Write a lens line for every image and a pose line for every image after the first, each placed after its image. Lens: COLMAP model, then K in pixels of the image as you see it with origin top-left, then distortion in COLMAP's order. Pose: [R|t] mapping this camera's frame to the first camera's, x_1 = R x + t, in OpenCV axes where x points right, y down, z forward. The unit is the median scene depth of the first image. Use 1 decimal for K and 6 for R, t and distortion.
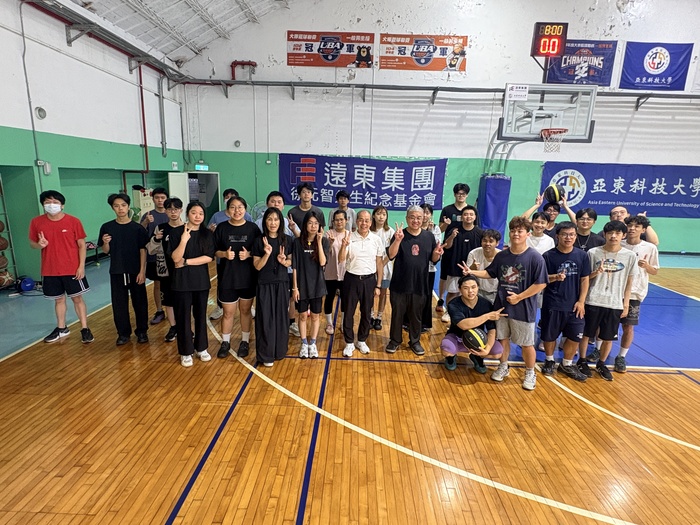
lens RADIAL K [[400.7, 0, 350.0], [0, 400.7, 262.5], [0, 0, 1]] dist [0.005803, 0.000021]
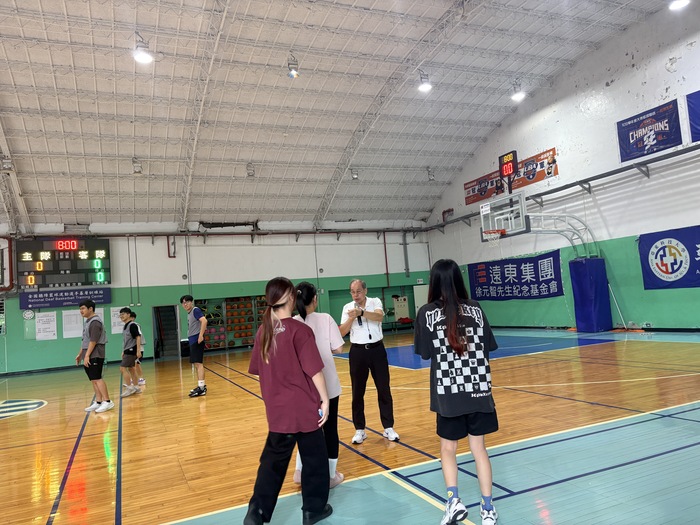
lens RADIAL K [[536.4, 0, 350.0], [0, 536.4, 262.5], [0, 0, 1]] dist [0.039504, -0.000022]
pose [[0.404316, -0.135603, -0.904511, 1.345318], [-0.100688, 0.976338, -0.191378, 0.119784], [0.909060, 0.168451, 0.381095, -0.084390]]
